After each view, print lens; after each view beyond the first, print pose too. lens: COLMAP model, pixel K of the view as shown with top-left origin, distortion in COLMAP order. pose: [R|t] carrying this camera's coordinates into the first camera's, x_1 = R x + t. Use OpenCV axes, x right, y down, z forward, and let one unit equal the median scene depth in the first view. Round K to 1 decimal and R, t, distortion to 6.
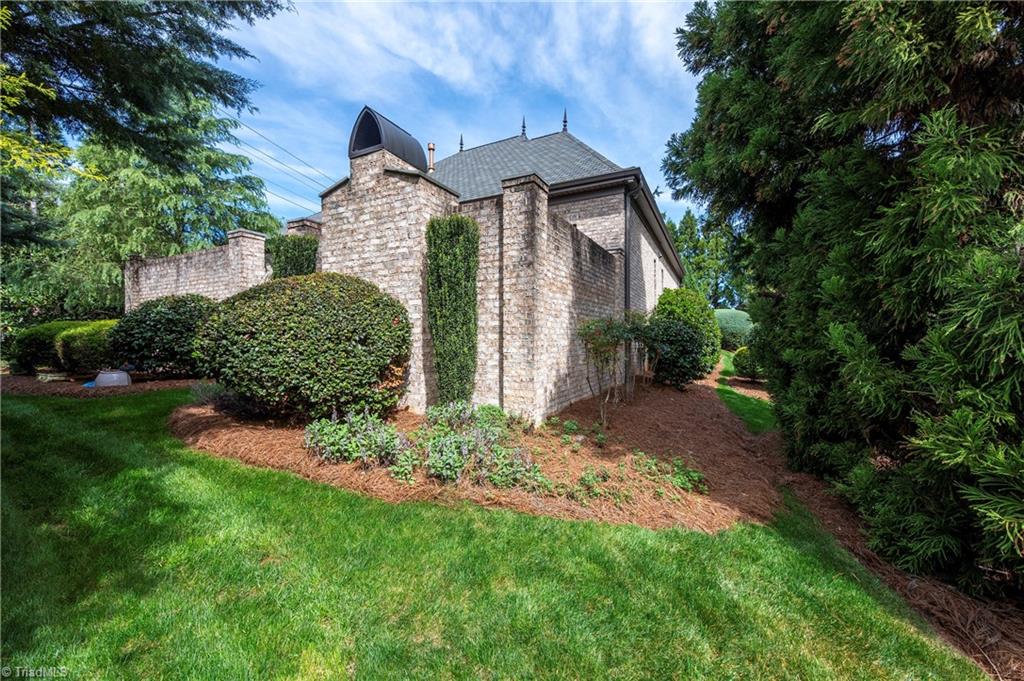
lens RADIAL K [[401.6, 0, 511.7], [0, 401.6, 343.4], [0, 0, 1]] dist [0.001065, 0.000043]
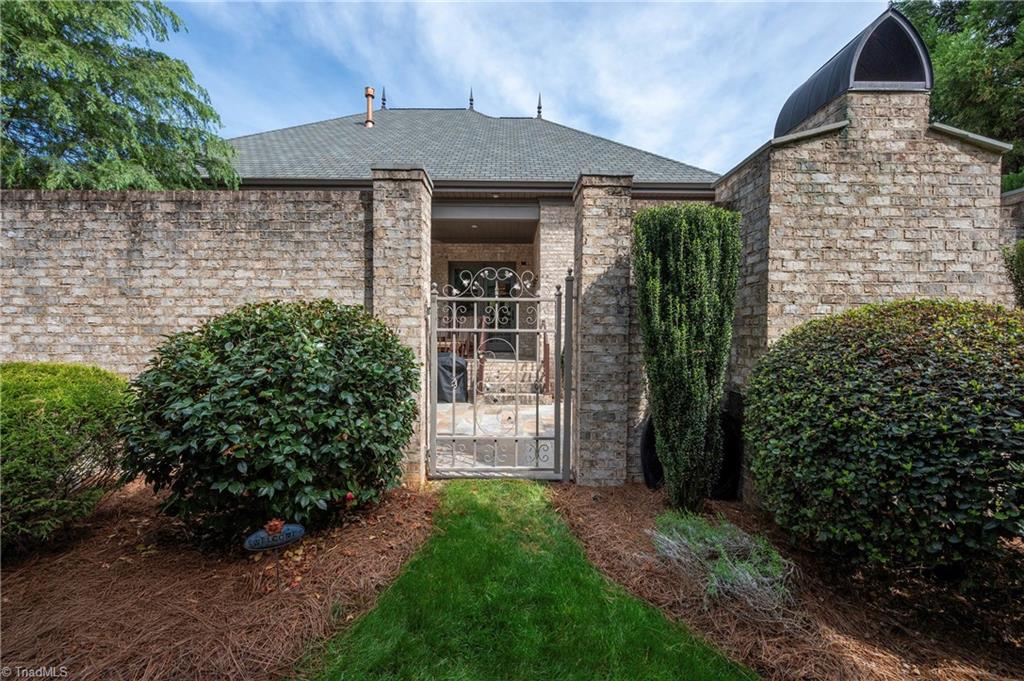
lens RADIAL K [[401.6, 0, 513.0], [0, 401.6, 341.3], [0, 0, 1]] dist [0.001065, 0.000043]
pose [[0.884971, 0.003224, 0.465635, -1.095125], [-0.006819, 0.999959, 0.006036, -0.112410], [-0.465596, -0.008517, 0.884957, 0.731108]]
